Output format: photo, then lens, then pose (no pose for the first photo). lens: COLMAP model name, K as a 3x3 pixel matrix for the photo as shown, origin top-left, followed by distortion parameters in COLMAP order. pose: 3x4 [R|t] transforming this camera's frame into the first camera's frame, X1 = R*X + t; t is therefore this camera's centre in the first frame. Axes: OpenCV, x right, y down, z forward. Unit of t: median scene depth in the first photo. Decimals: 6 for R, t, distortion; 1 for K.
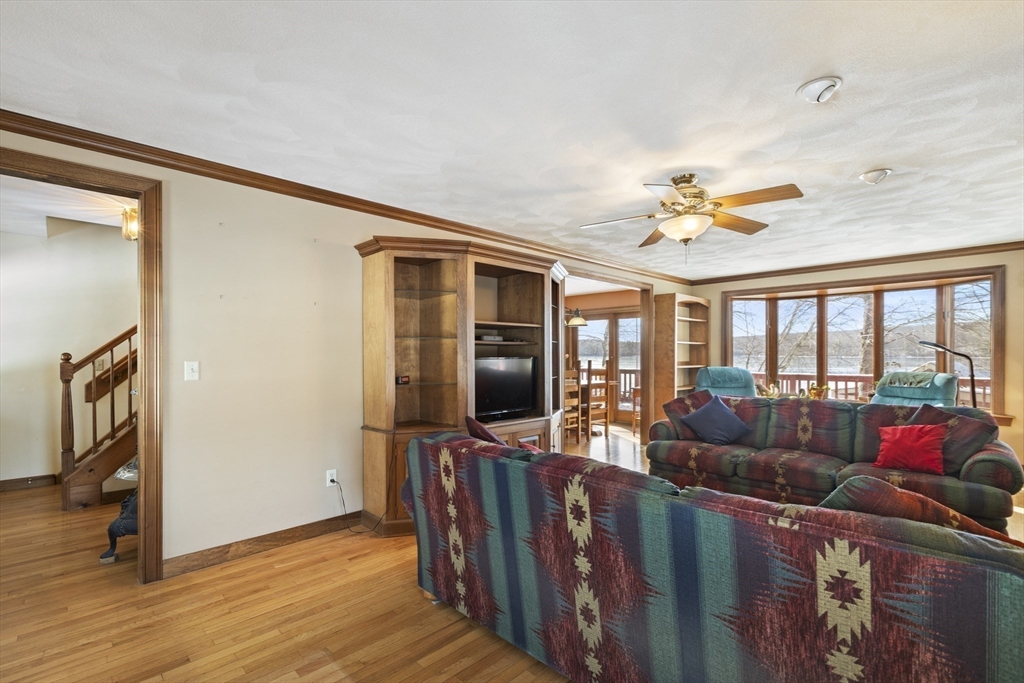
lens RADIAL K [[463.6, 0, 501.6], [0, 463.6, 354.2], [0, 0, 1]] dist [-0.002885, 0.000504]
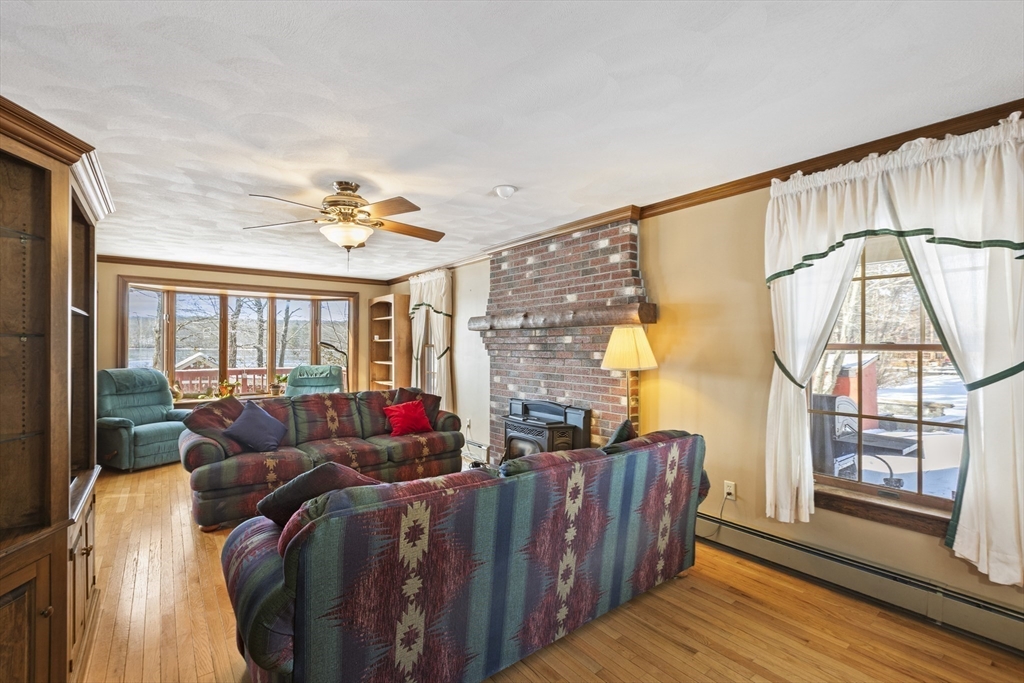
lens RADIAL K [[463.6, 0, 517.9], [0, 463.6, 344.4], [0, 0, 1]] dist [-0.002885, 0.000504]
pose [[0.100484, 0.002920, 0.994934, -0.447698], [-0.002344, 0.999994, -0.002698, -0.023952], [-0.994936, -0.002061, 0.100490, 0.414127]]
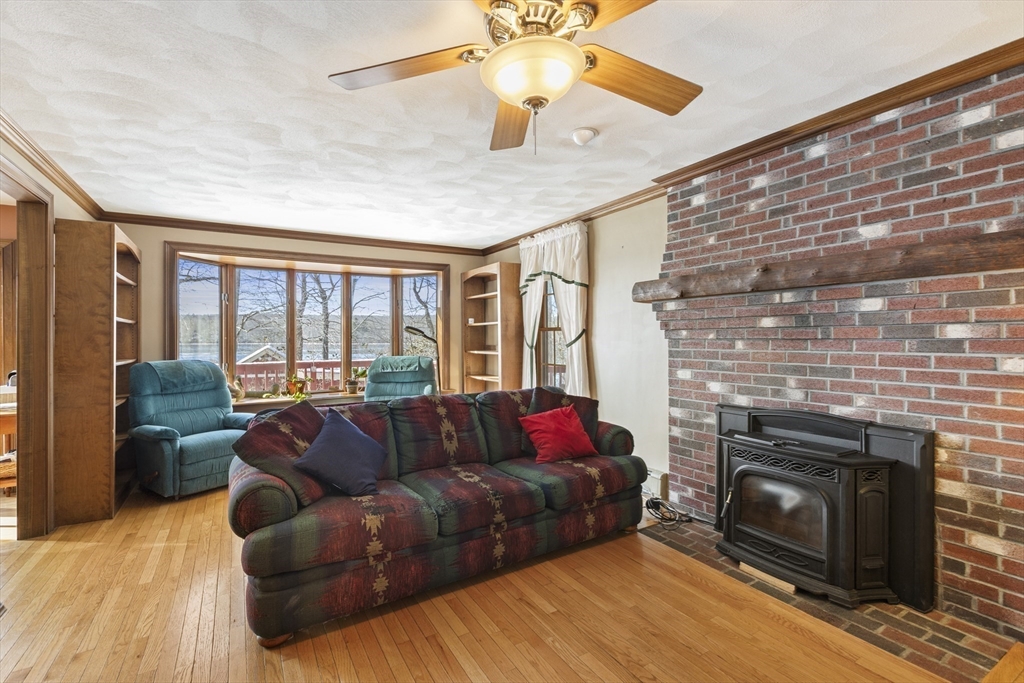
lens RADIAL K [[463.6, 0, 514.2], [0, 463.6, 337.5], [0, 0, 1]] dist [-0.002885, 0.000504]
pose [[0.214577, -0.000237, 0.976707, -0.067251], [0.007050, 0.999974, -0.001306, 0.000736], [-0.976682, 0.007166, 0.214574, 0.718342]]
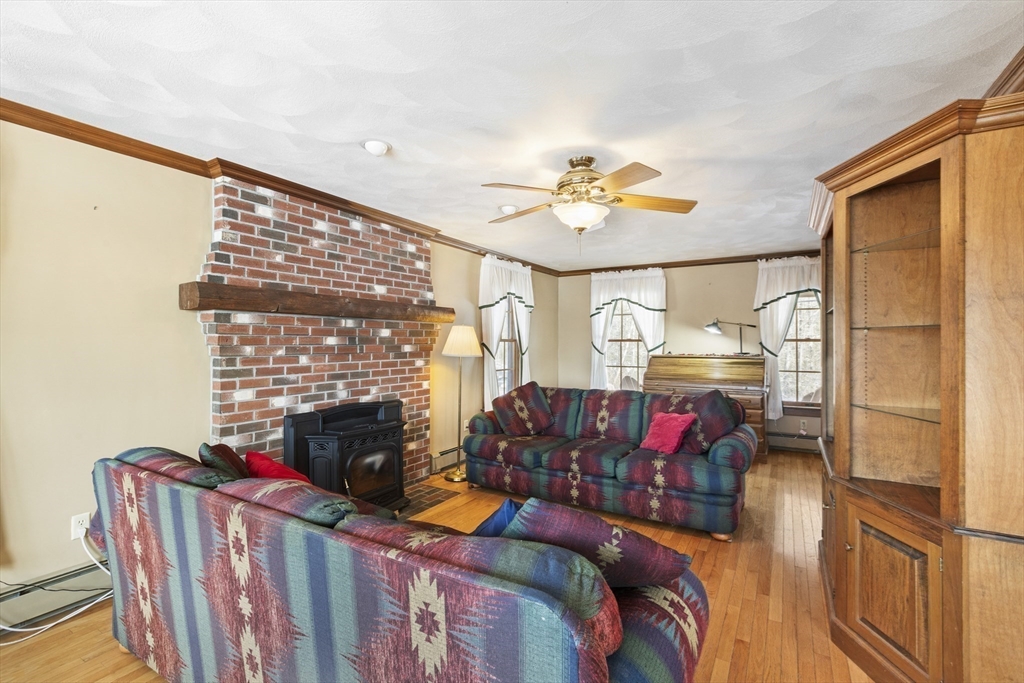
lens RADIAL K [[463.6, 0, 516.6], [0, 463.6, 339.3], [0, 0, 1]] dist [-0.002885, 0.000504]
pose [[-0.959546, -0.001786, -0.281547, 0.602599], [-0.000212, 0.999984, -0.005619, -0.018125], [0.281553, -0.005332, -0.959531, 1.444035]]
